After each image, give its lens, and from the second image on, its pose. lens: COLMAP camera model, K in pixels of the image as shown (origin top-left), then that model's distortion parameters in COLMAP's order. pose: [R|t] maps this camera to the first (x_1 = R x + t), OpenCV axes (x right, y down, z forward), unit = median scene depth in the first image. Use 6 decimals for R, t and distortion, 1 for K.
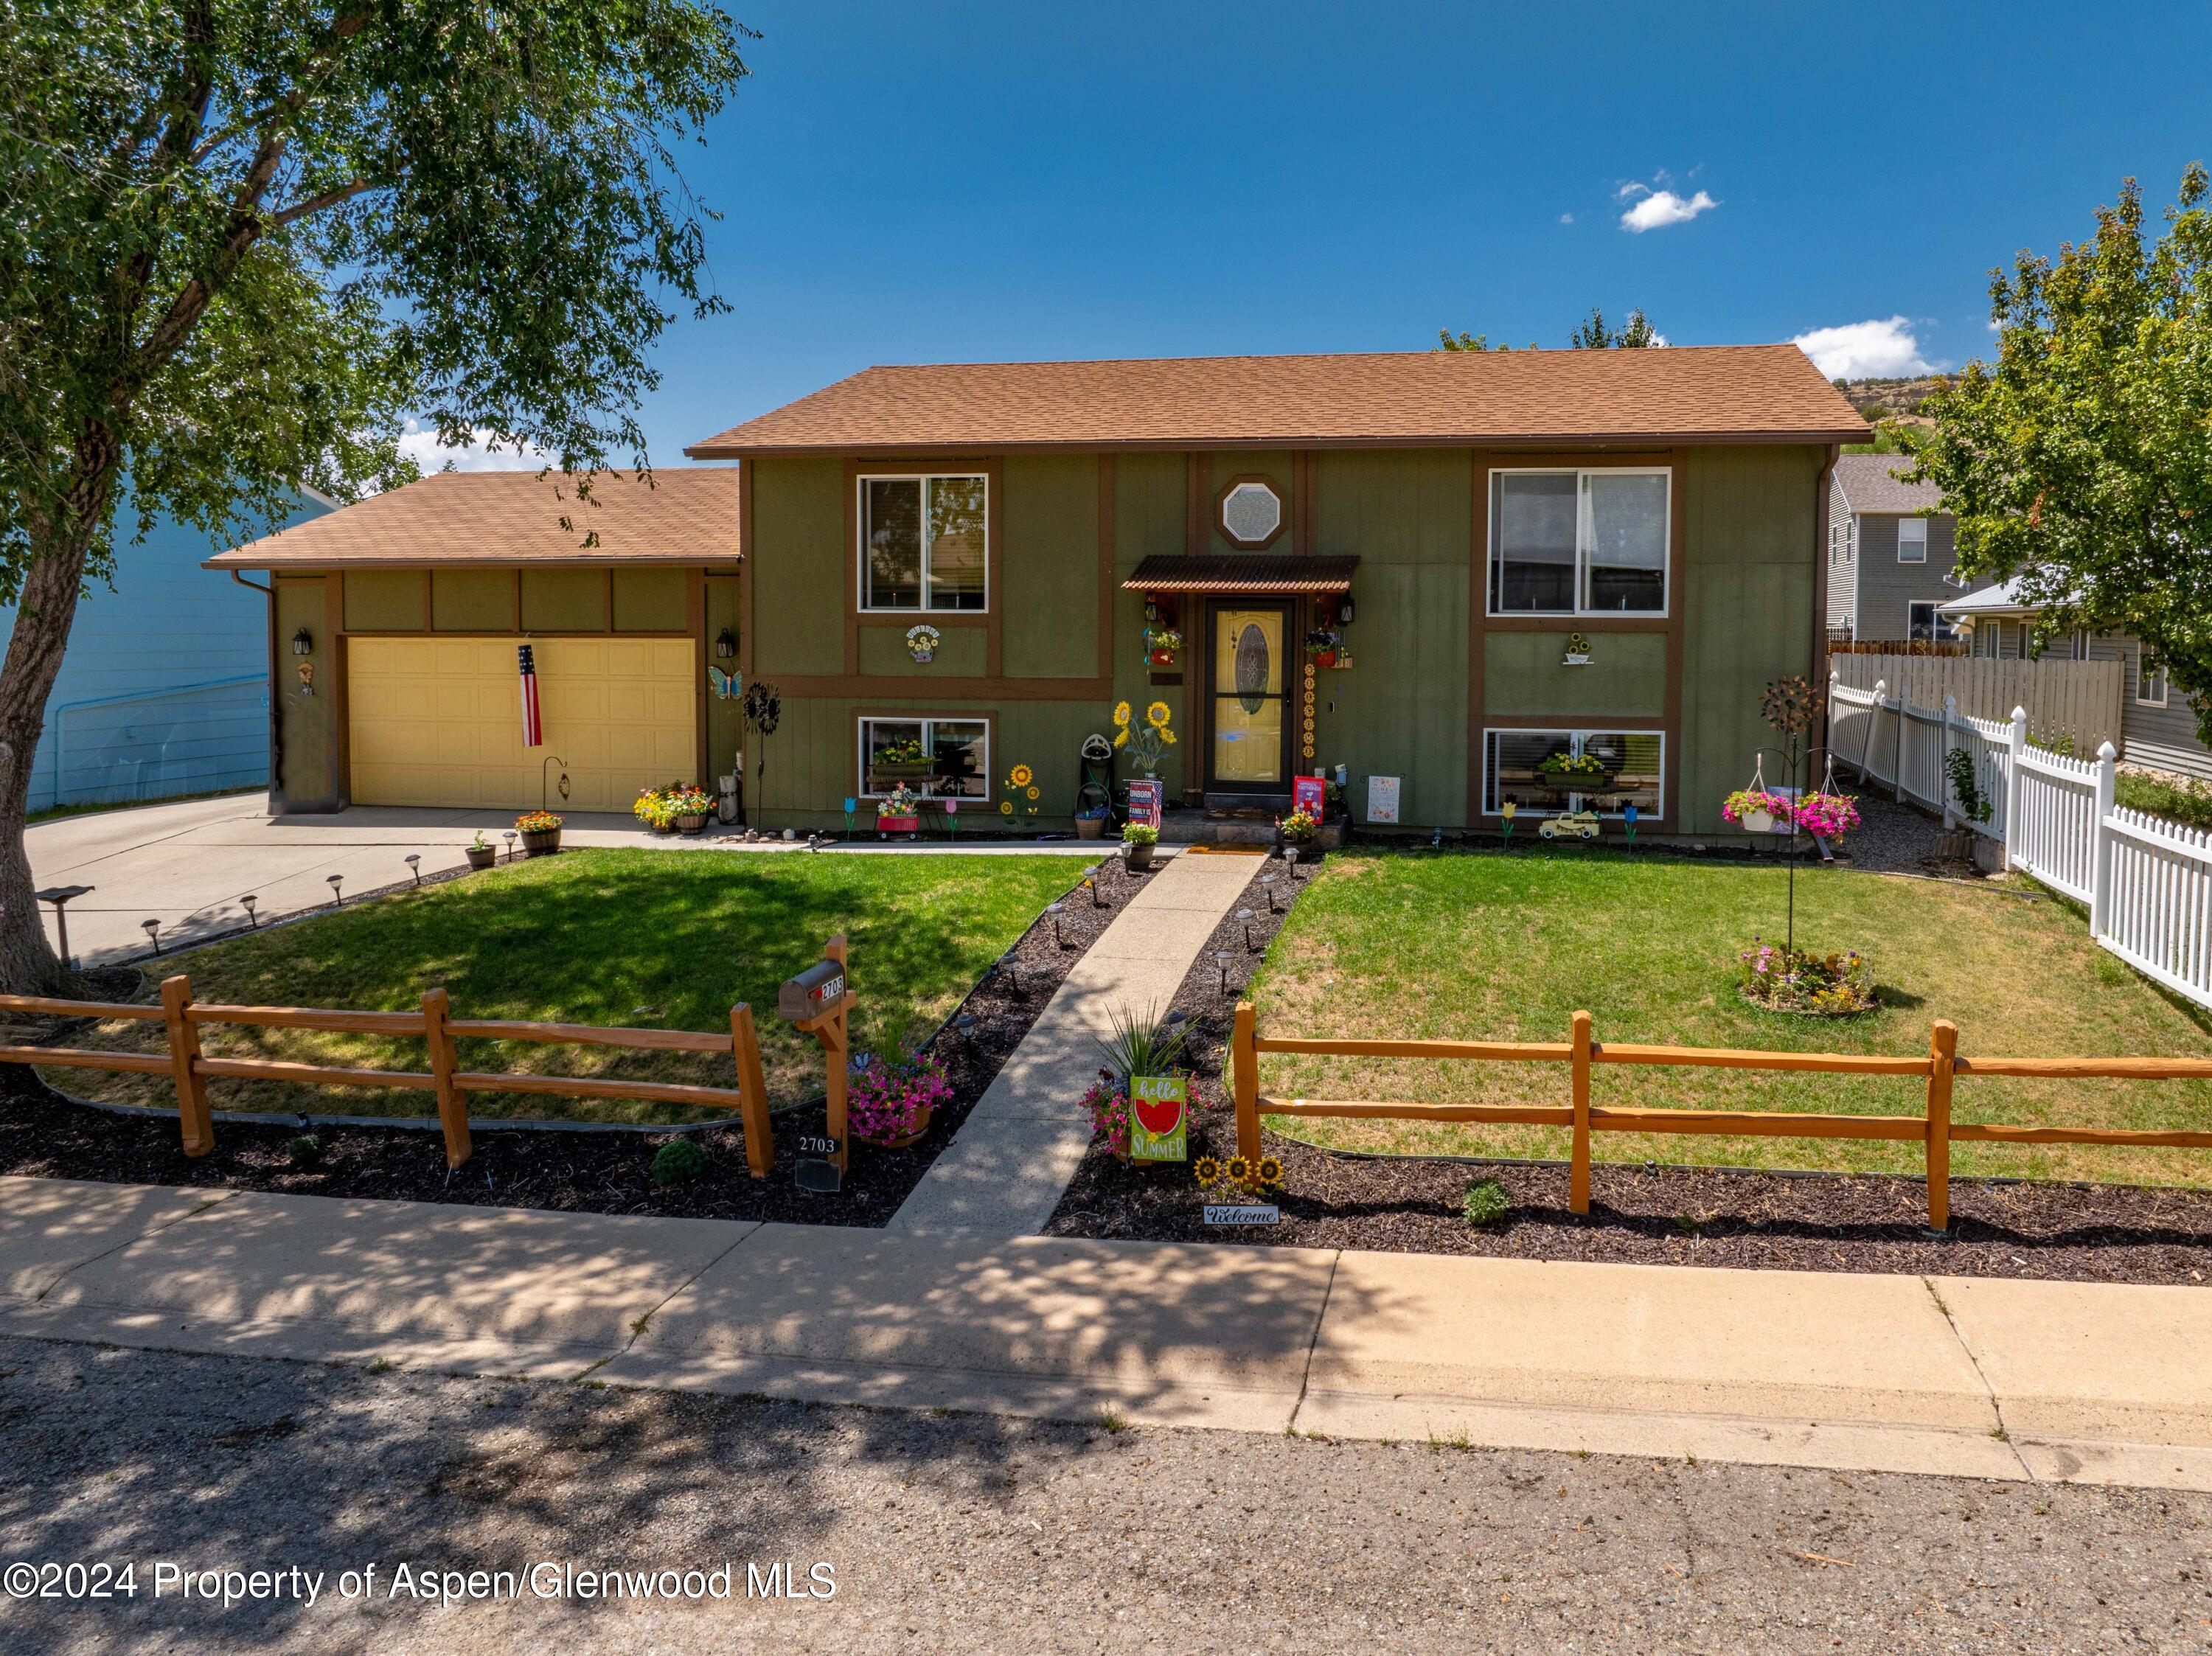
lens RADIAL K [[1564.8, 0, 1106.0], [0, 1564.8, 828.0], [0, 0, 1]] dist [-0.002578, -0.001822]
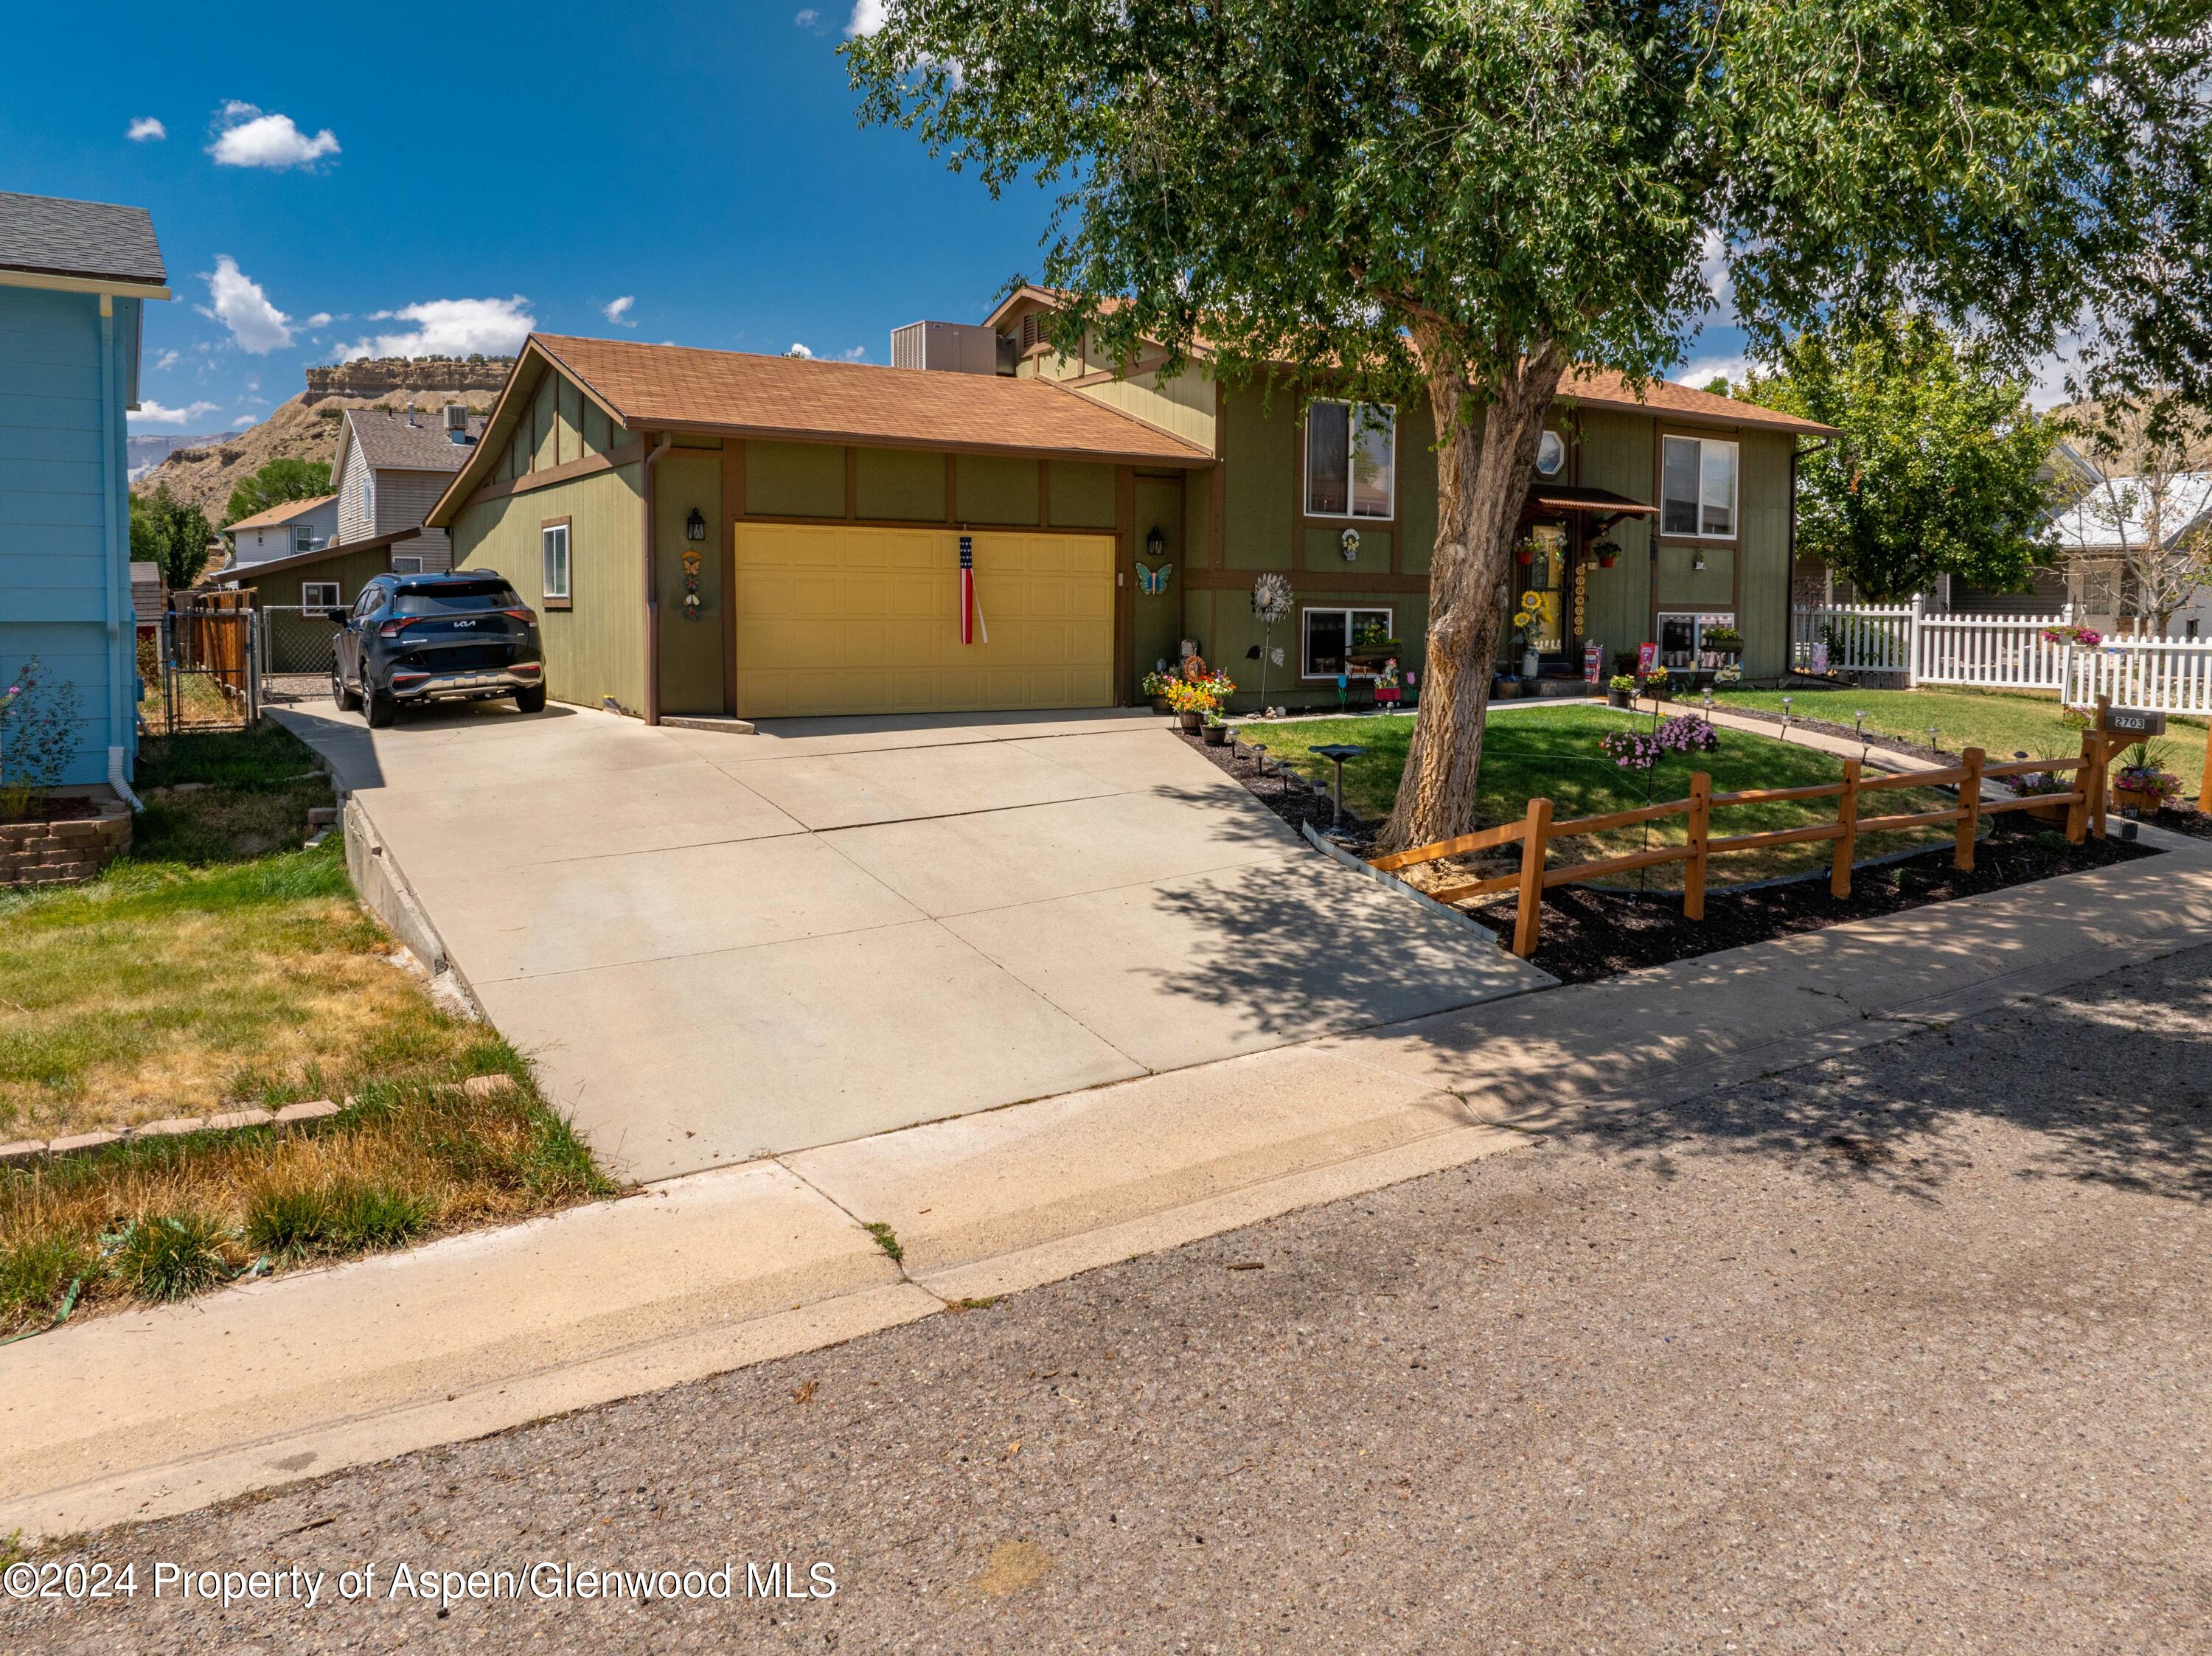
lens RADIAL K [[1564.8, 0, 1106.0], [0, 1564.8, 828.0], [0, 0, 1]] dist [-0.002578, -0.001822]
pose [[0.715009, -0.093524, 0.692831, -1.098795], [0.079101, 0.995470, 0.052743, 0.017937], [-0.694625, 0.017093, 0.719169, 0.290886]]
